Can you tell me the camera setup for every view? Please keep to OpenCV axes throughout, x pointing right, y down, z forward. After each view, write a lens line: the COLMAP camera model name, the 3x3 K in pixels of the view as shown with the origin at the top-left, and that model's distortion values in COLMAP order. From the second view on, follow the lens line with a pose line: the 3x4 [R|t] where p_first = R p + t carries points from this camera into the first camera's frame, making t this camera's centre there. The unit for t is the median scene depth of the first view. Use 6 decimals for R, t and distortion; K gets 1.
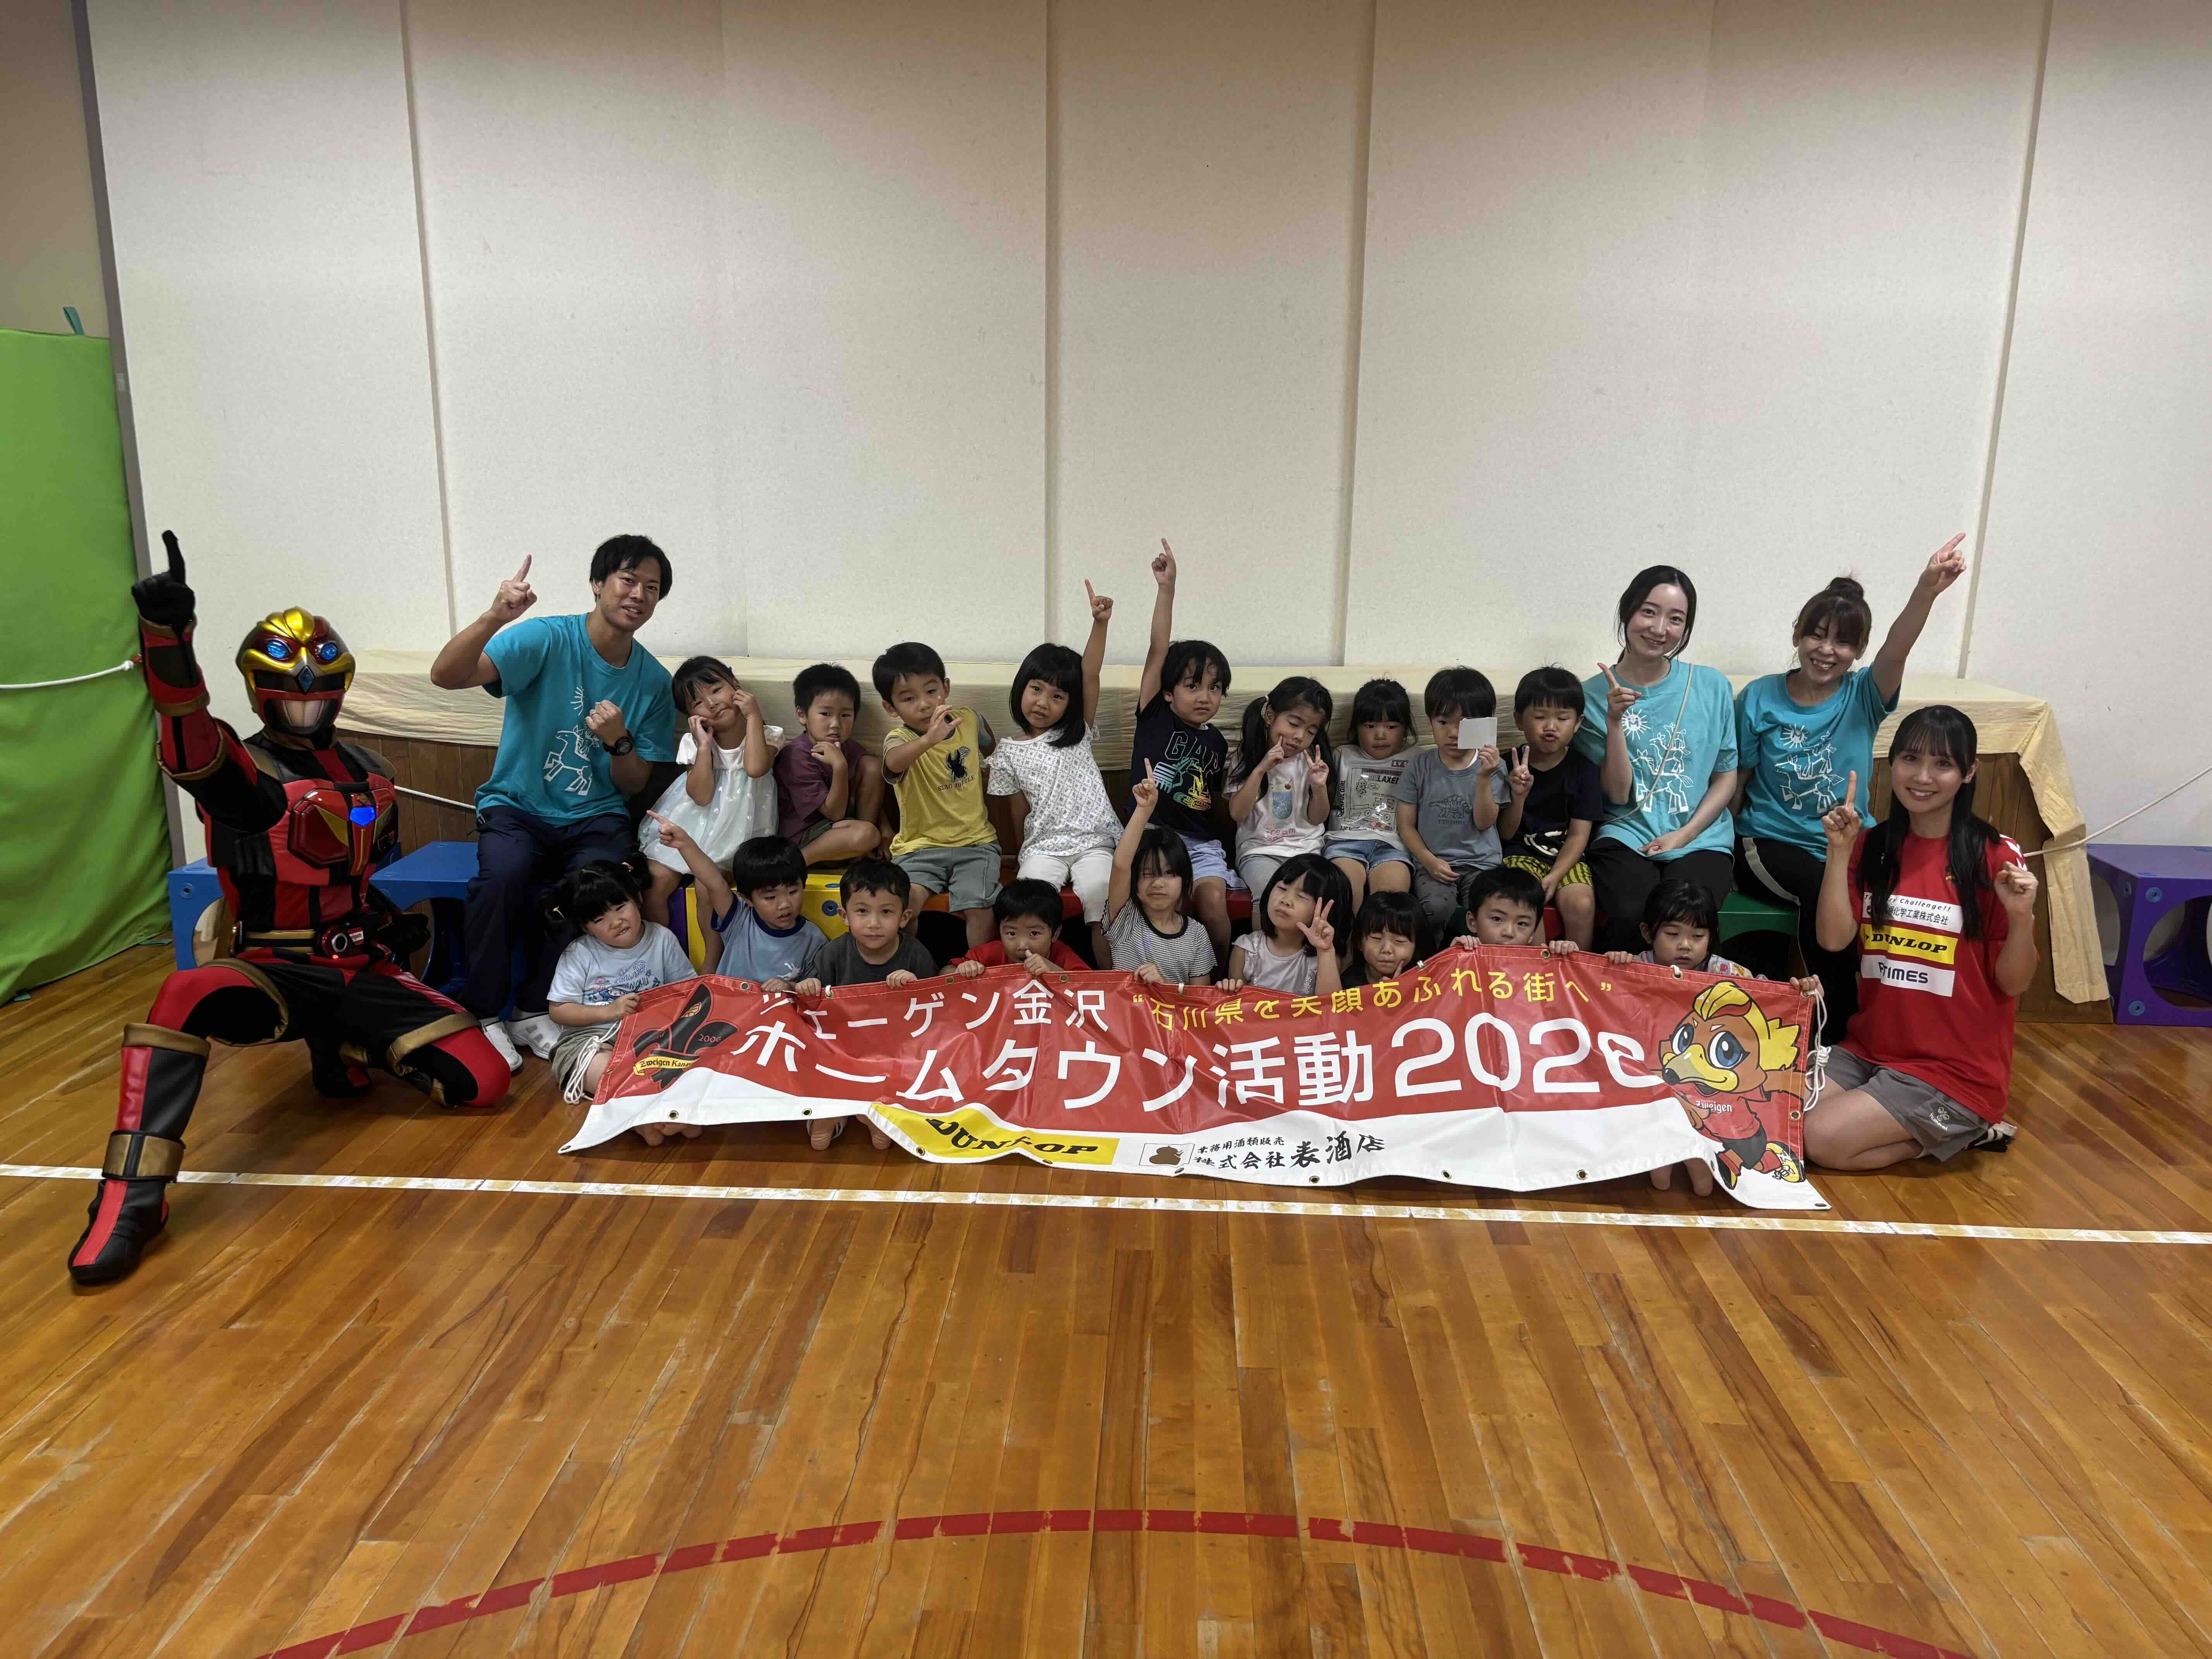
lens RADIAL K [[1721.4, 0, 1102.8], [0, 1721.4, 855.5], [0, 0, 1]] dist [0.053700, -0.058594]
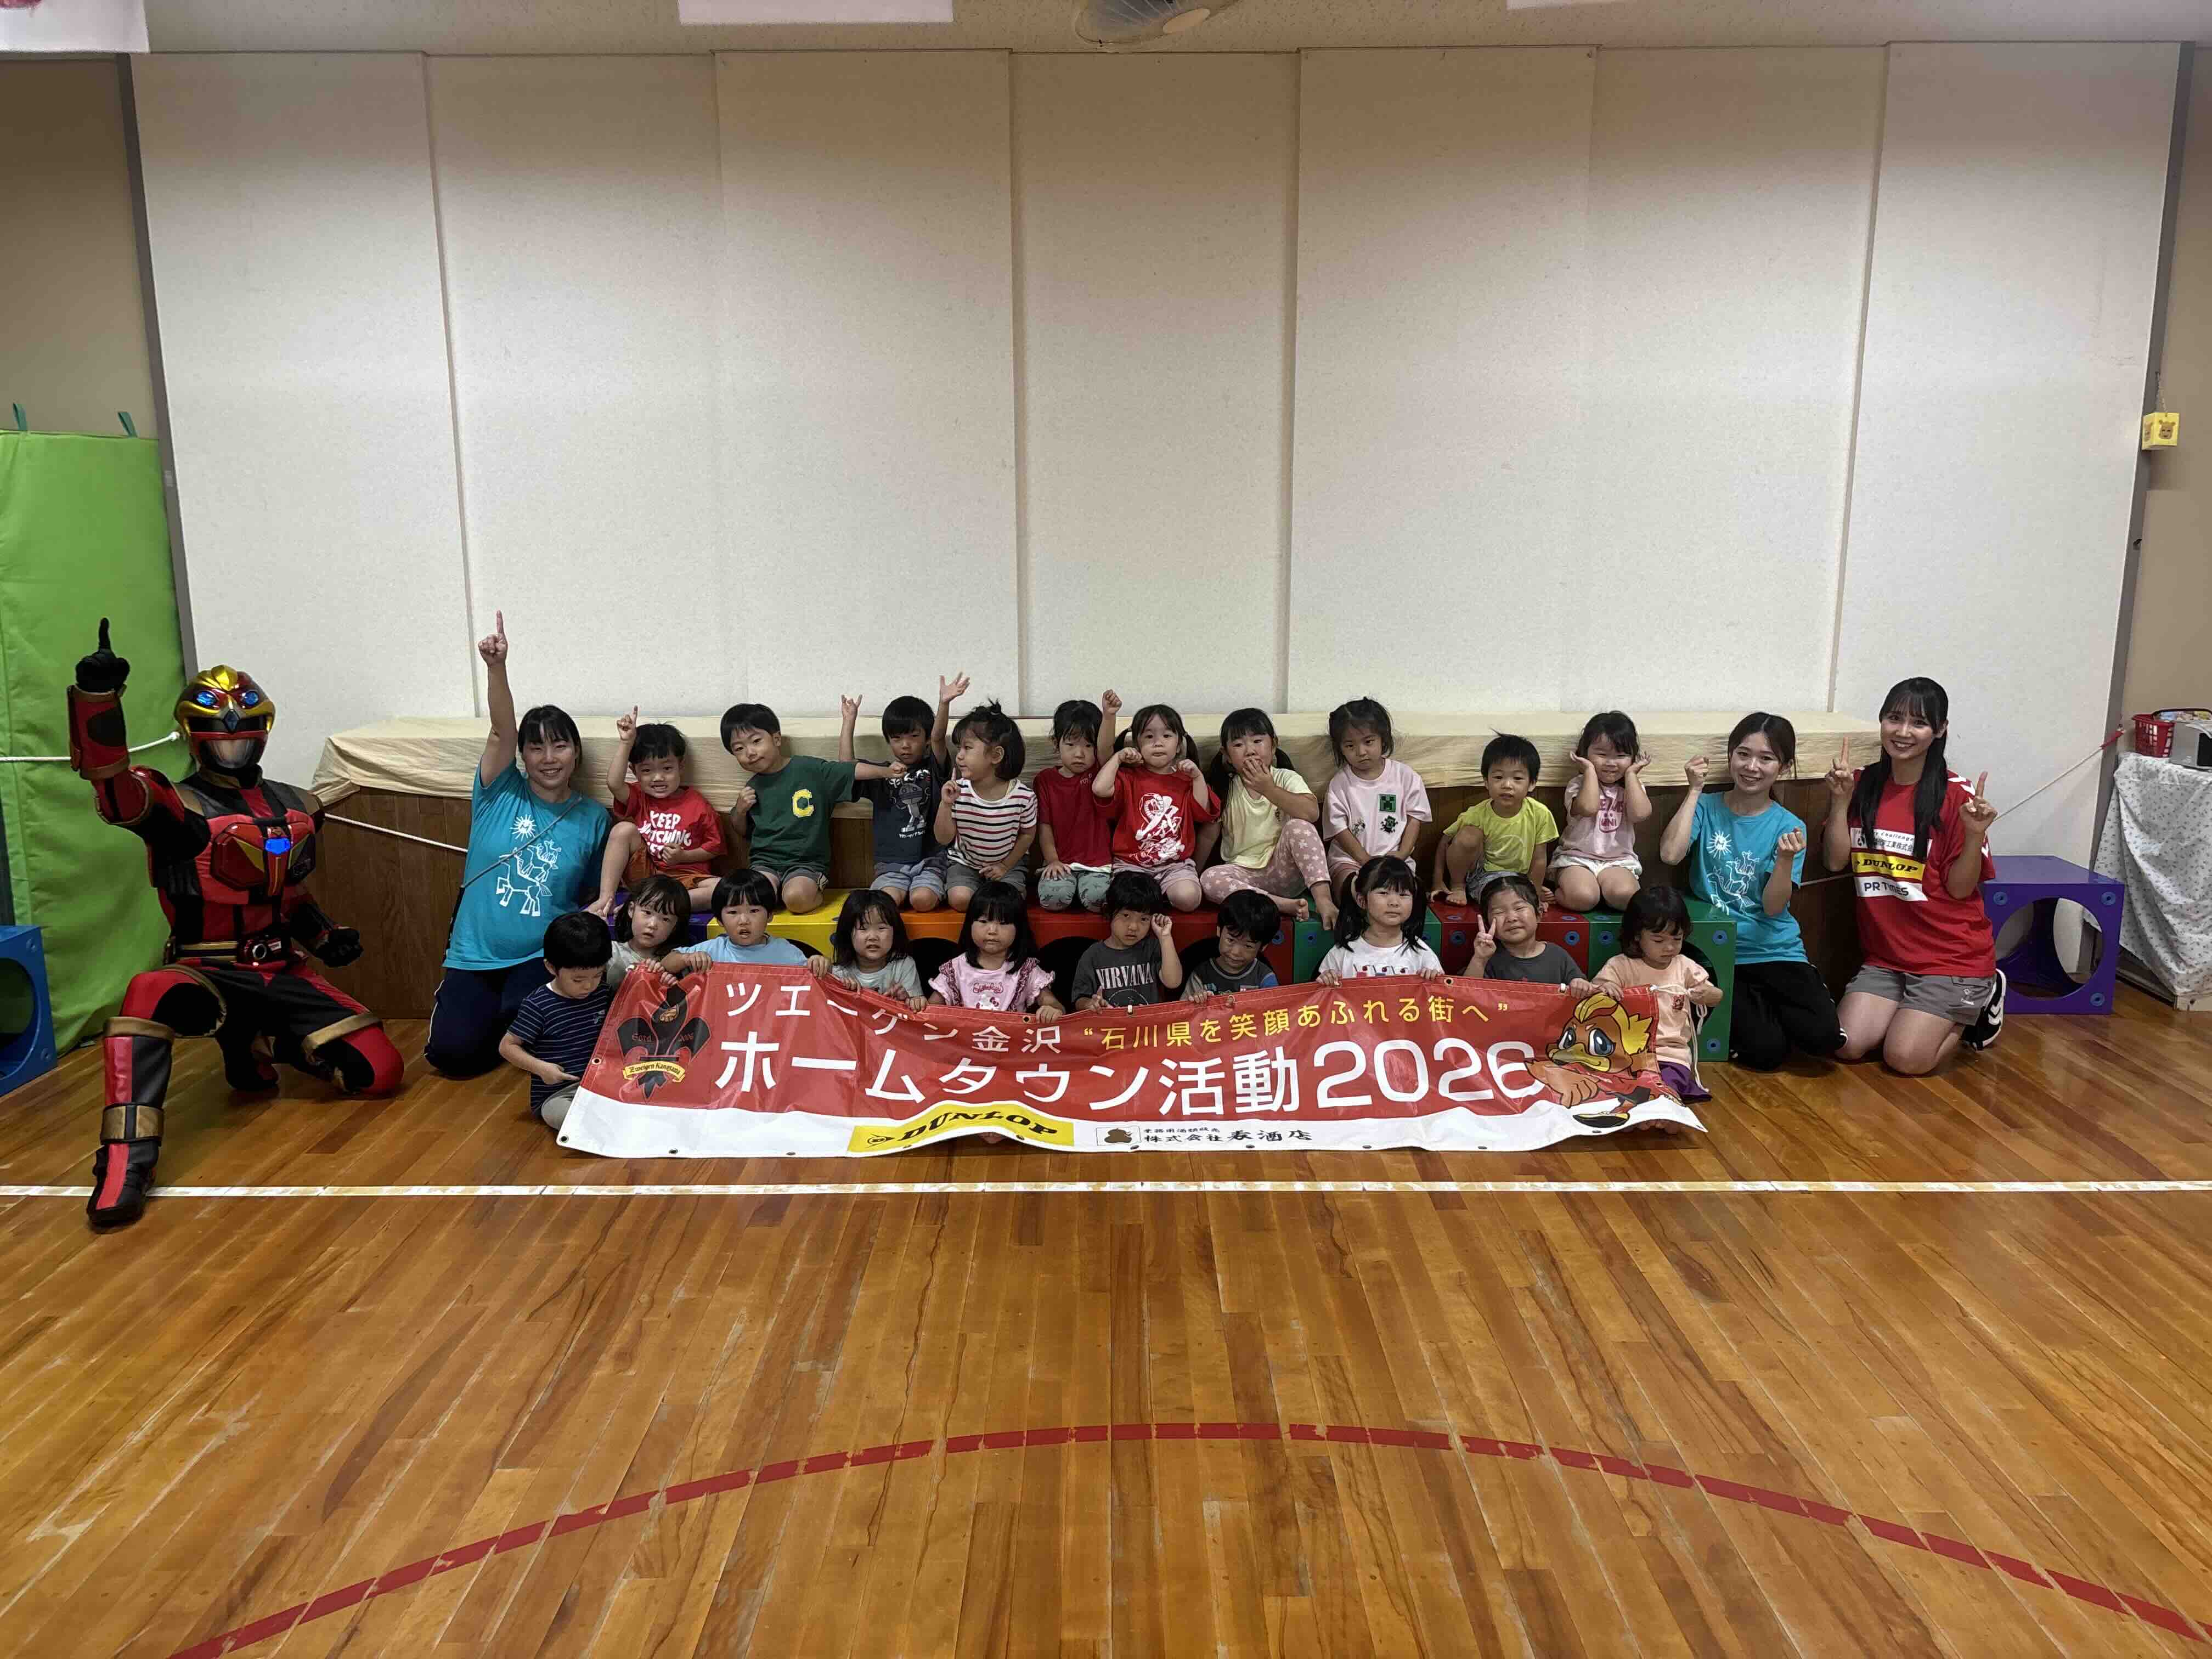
lens RADIAL K [[1691.1, 0, 1106.0], [0, 1691.1, 829.5], [0, 0, 1]] dist [0.043014, -0.029091]
pose [[0.999098, -0.023764, 0.035184, -0.035547], [0.025133, 0.998924, -0.038965, 0.010770], [-0.034220, 0.039814, 0.998621, -0.171090]]
